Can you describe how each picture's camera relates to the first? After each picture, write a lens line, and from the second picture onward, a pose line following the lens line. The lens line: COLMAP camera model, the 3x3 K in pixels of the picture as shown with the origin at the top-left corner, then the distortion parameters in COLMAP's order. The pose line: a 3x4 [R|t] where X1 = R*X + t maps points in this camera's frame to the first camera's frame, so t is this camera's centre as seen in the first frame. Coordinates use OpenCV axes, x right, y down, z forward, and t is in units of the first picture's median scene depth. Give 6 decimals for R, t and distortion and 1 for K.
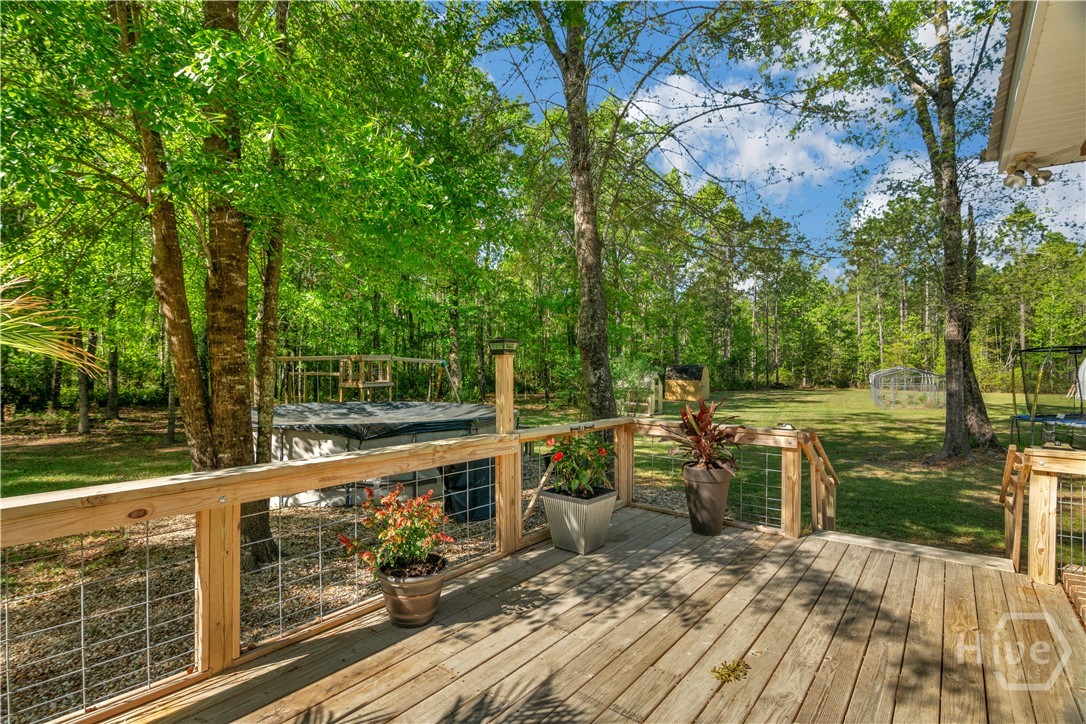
lens RADIAL K [[523.8, 0, 544.3], [0, 523.8, 367.0], [0, 0, 1]] dist [-0.003567, -0.000156]
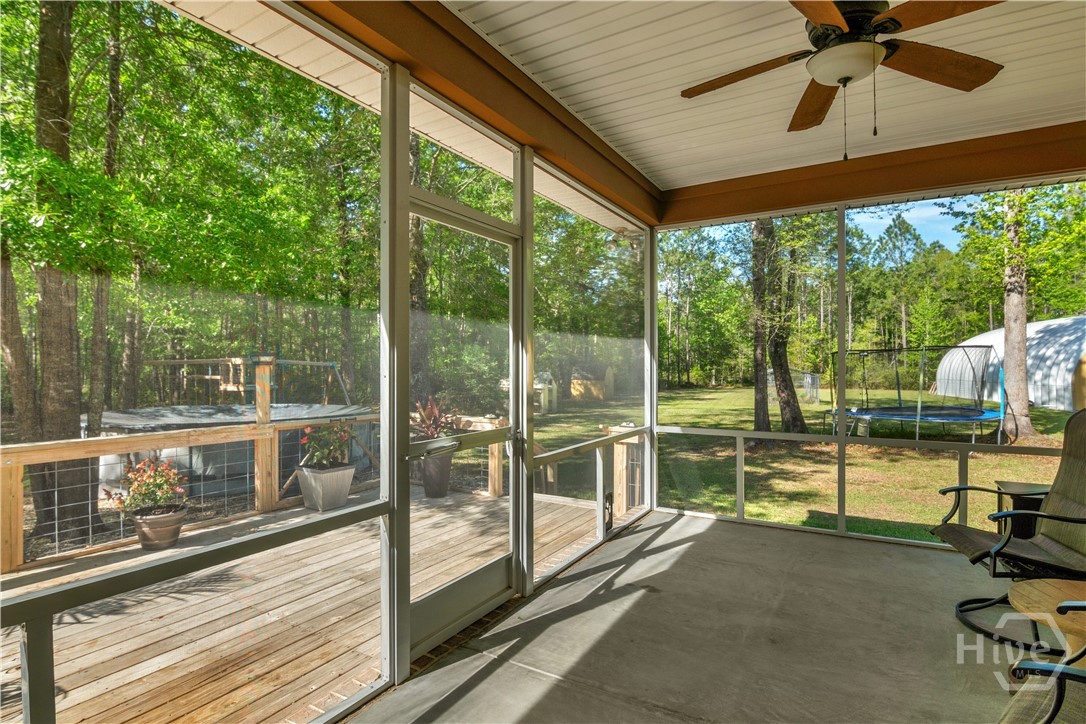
lens RADIAL K [[554.2, 0, 543.0], [0, 554.2, 366.0], [0, 0, 1]] dist [-0.005985, -0.001670]
pose [[0.994394, -0.005461, 0.105598, 0.109956], [0.005600, 0.999984, -0.001019, -0.003475], [-0.105591, 0.001605, 0.994408, -0.111110]]
